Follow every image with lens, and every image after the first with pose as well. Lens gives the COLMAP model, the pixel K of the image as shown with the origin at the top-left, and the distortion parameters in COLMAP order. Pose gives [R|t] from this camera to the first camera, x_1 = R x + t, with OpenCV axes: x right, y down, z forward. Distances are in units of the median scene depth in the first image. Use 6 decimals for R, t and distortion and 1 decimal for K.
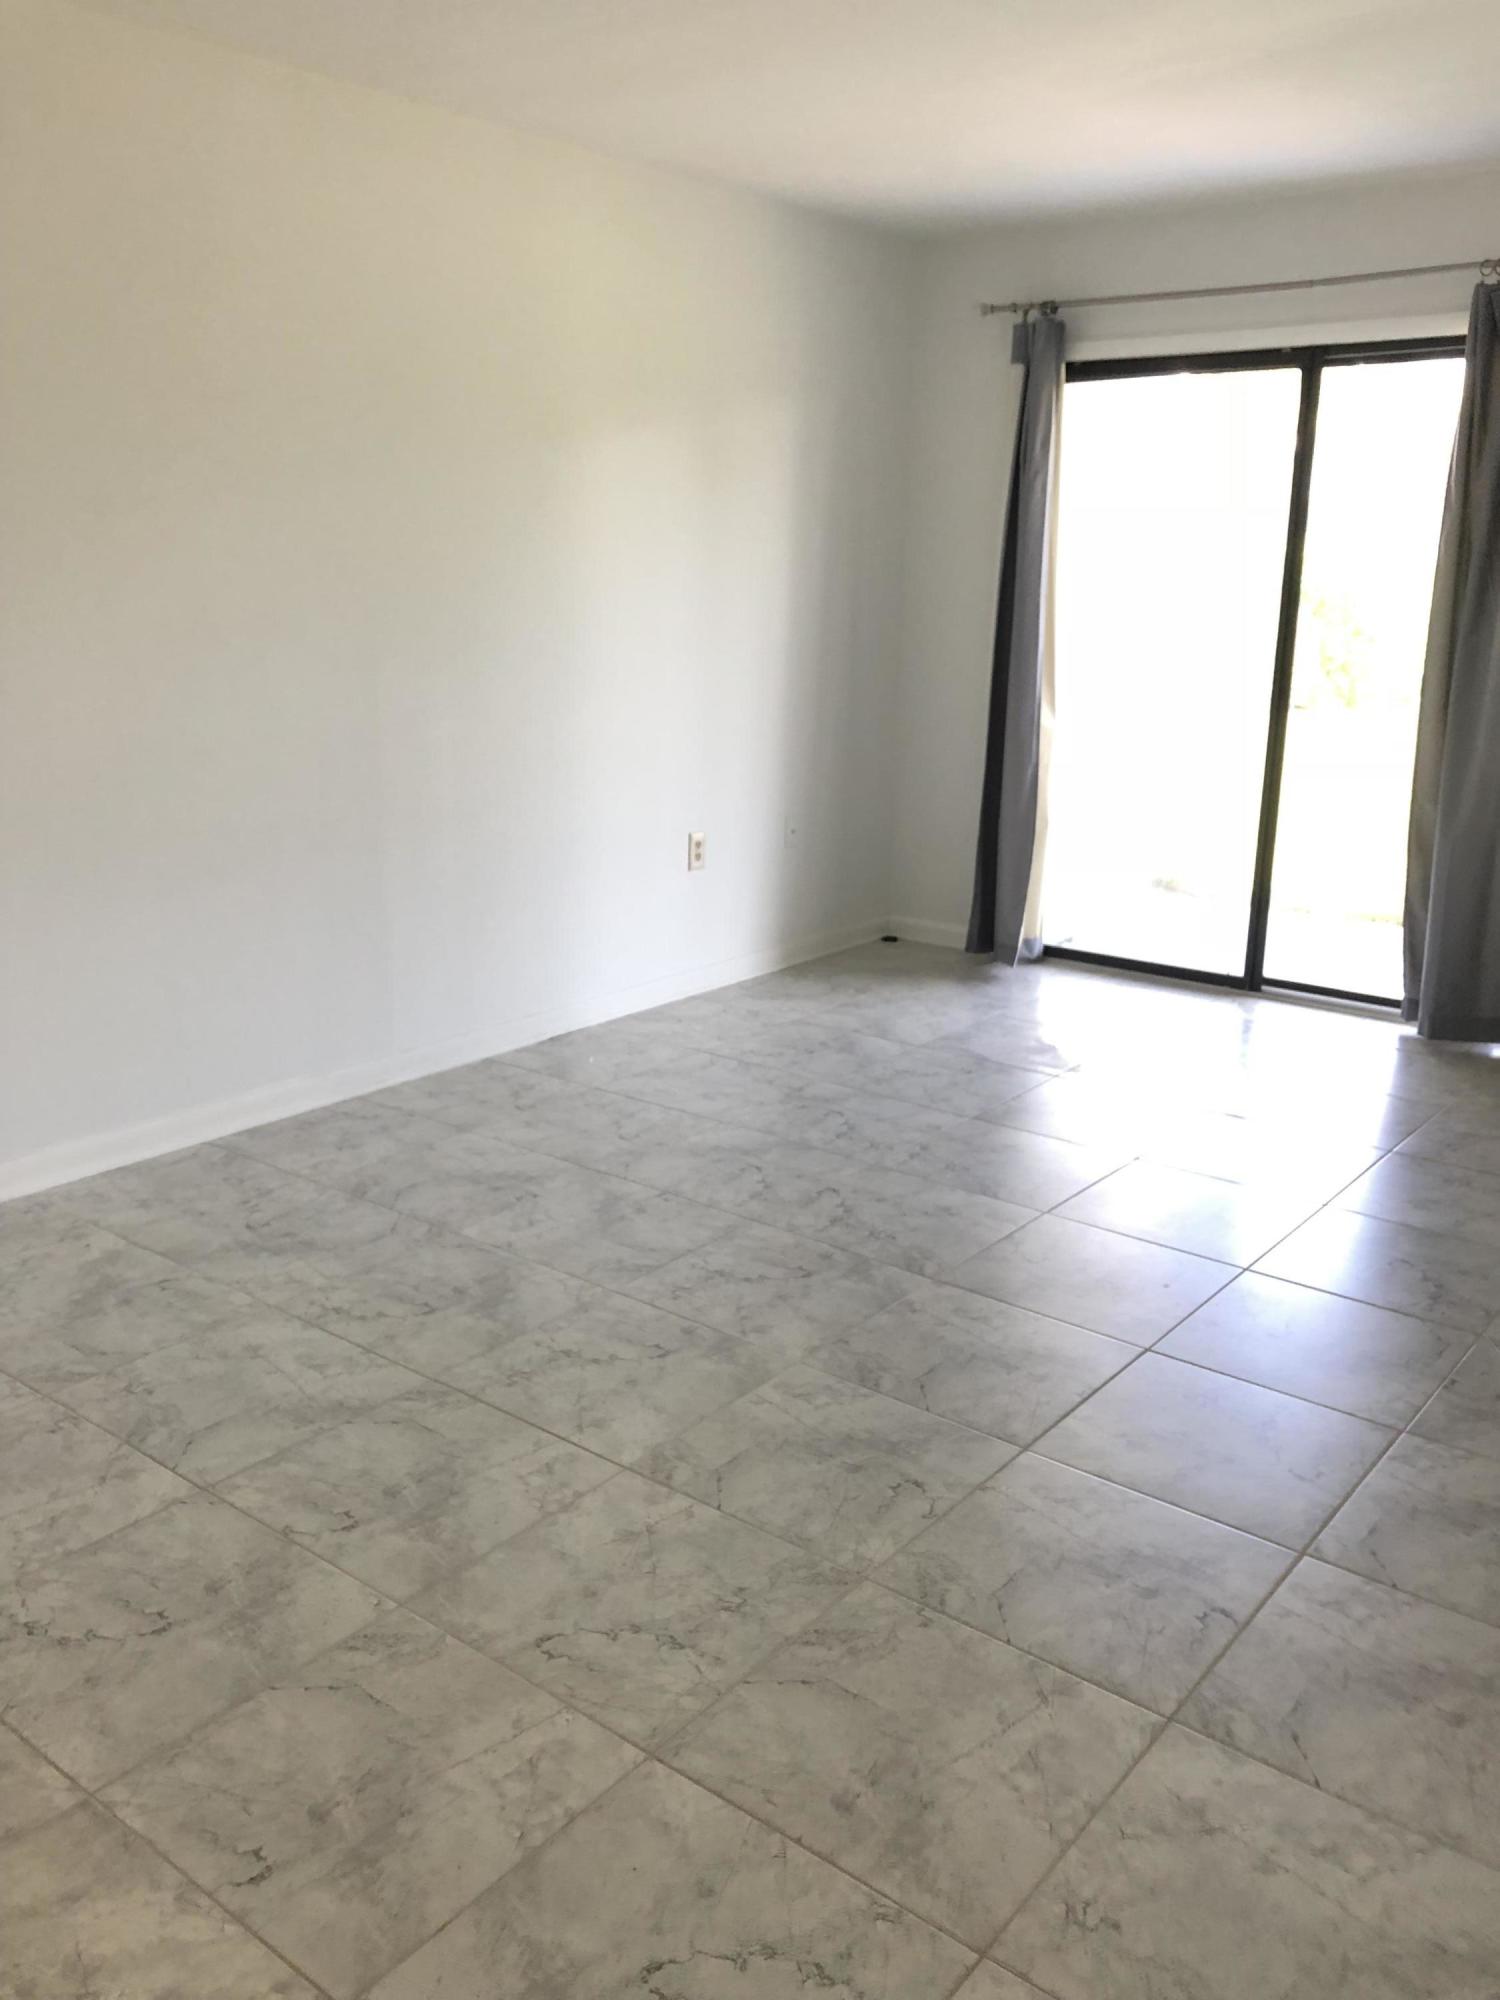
lens RADIAL K [[1635.3, 0, 750.0], [0, 1635.3, 1000.0], [0, 0, 1]] dist [0.131967, -0.204220]
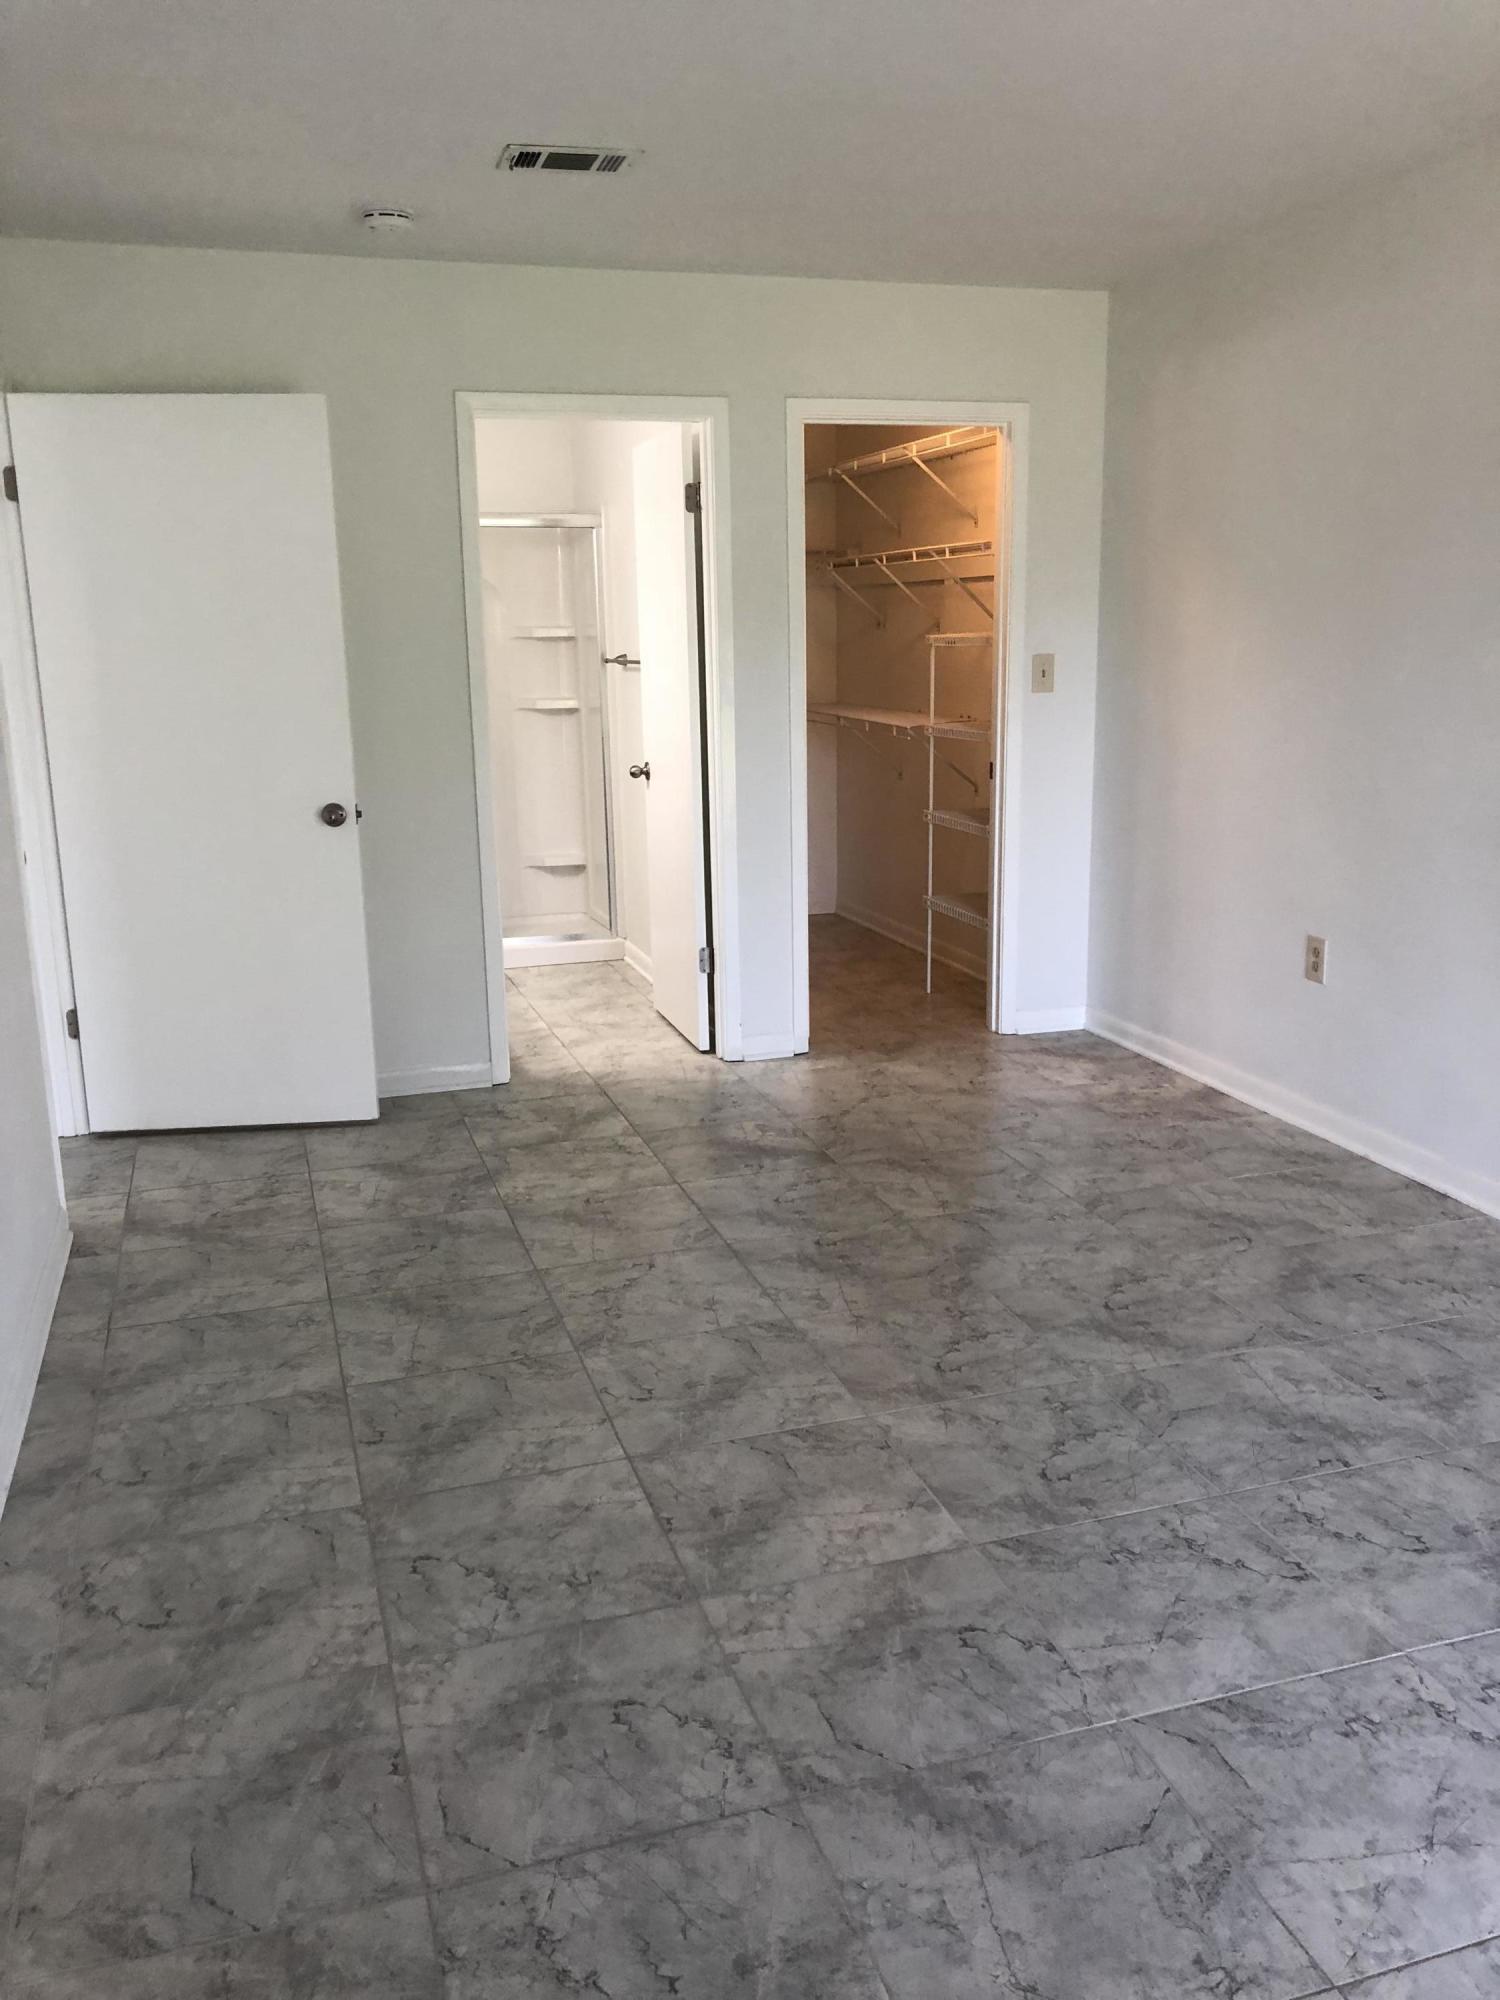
lens RADIAL K [[1635.3, 0, 750.0], [0, 1635.3, 1000.0], [0, 0, 1]] dist [0.131967, -0.204220]
pose [[-0.564261, 0.180139, -0.805705, 0.870082], [-0.203297, 0.915539, 0.347071, -0.367634], [0.800175, 0.359636, -0.479981, 1.363940]]
